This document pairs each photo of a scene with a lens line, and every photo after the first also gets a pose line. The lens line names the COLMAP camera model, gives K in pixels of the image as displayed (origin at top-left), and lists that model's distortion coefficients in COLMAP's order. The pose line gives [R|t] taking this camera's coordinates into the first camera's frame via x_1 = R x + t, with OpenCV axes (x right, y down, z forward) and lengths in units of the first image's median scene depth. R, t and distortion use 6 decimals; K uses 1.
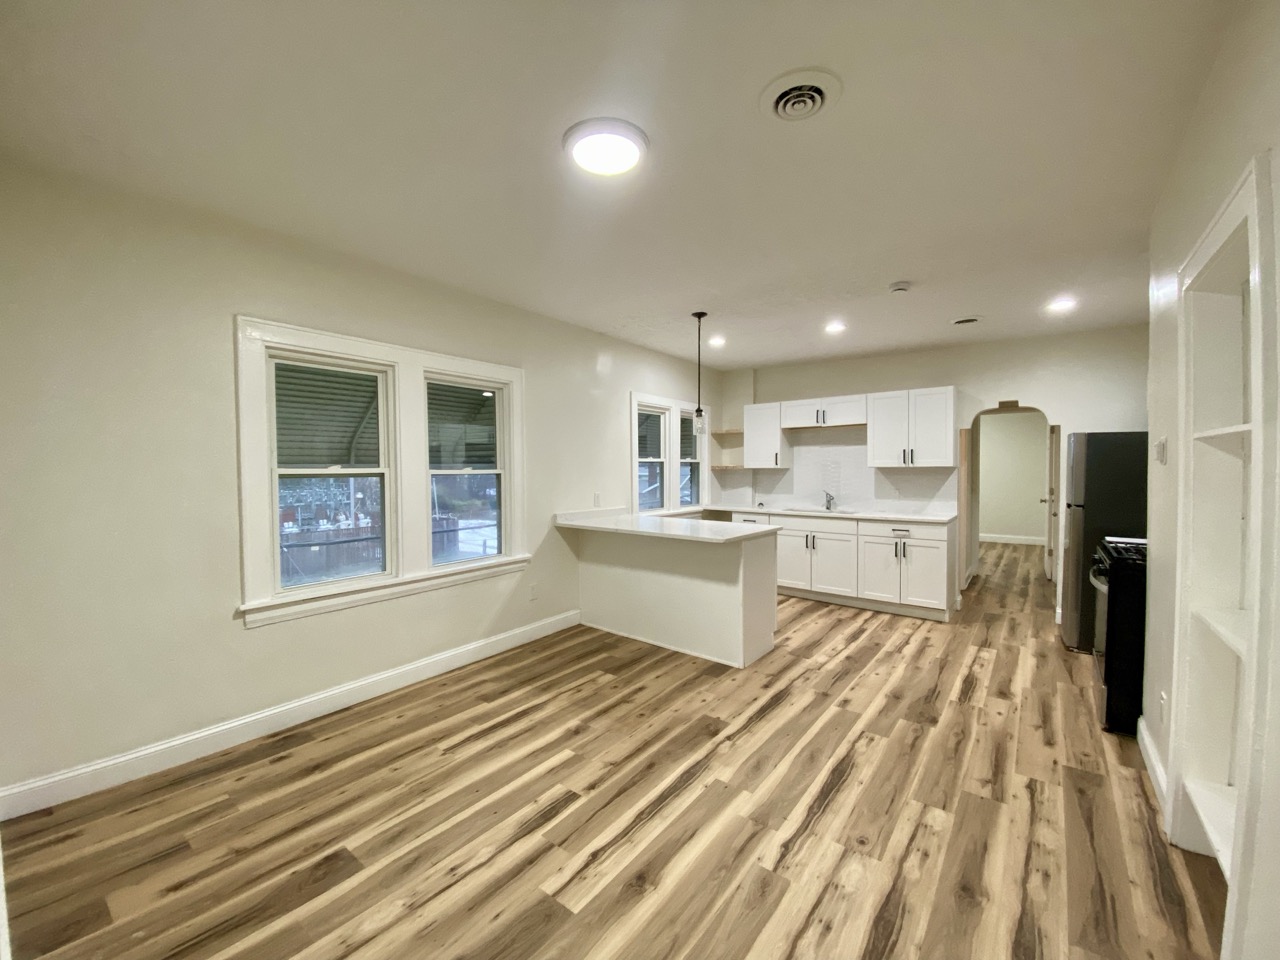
lens RADIAL K [[516.4, 0, 636.9], [0, 516.4, 481.8], [0, 0, 1]] dist [-0.004114, -0.001200]
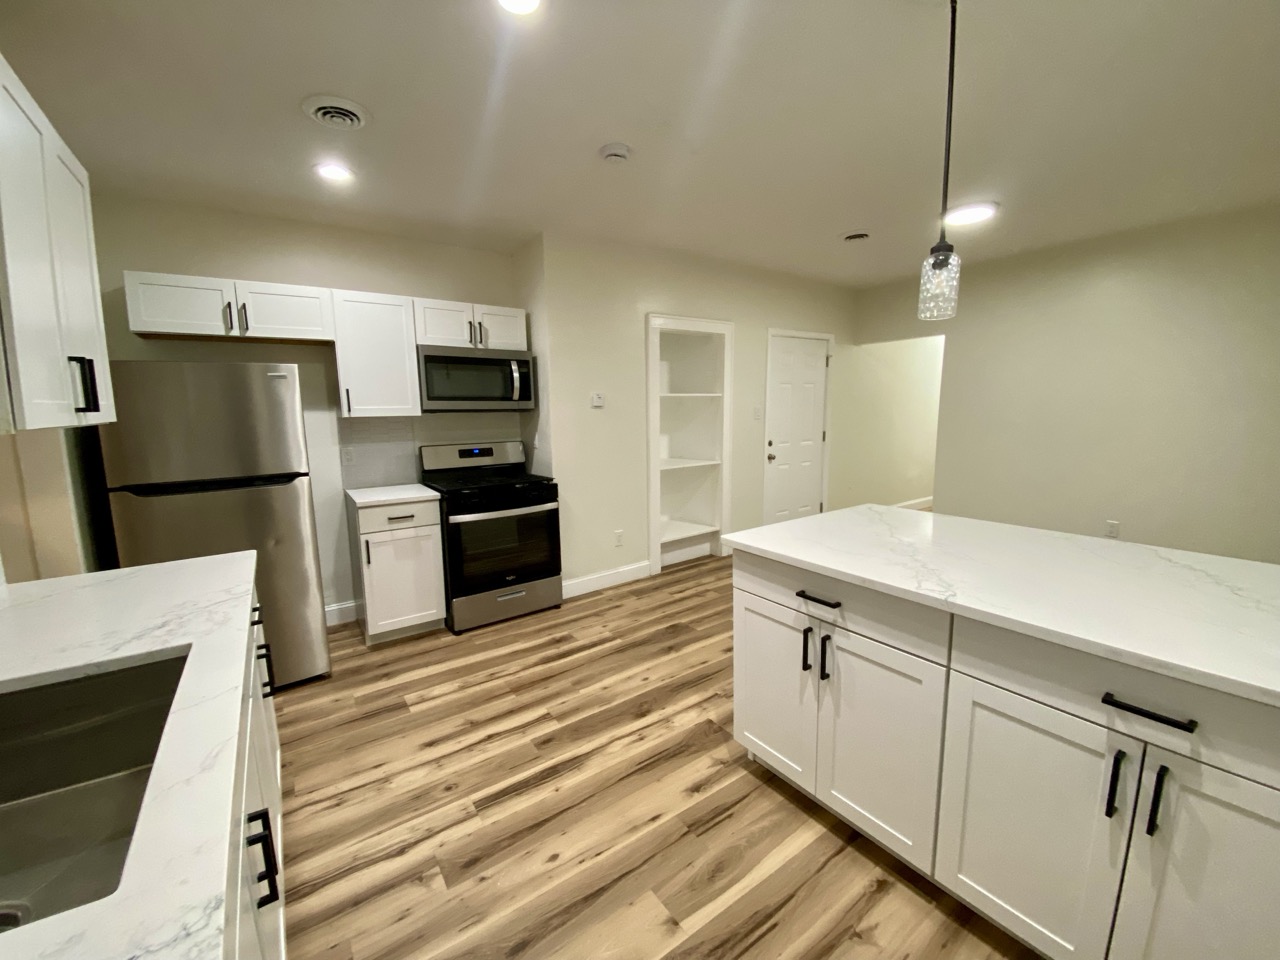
lens RADIAL K [[516.4, 0, 637.3], [0, 516.4, 485.4], [0, 0, 1]] dist [-0.004114, -0.001200]
pose [[-0.957958, -0.024362, 0.285871, 0.276806], [0.028050, 0.983662, 0.177824, -0.055362], [-0.285533, 0.178367, -0.941624, 1.774419]]
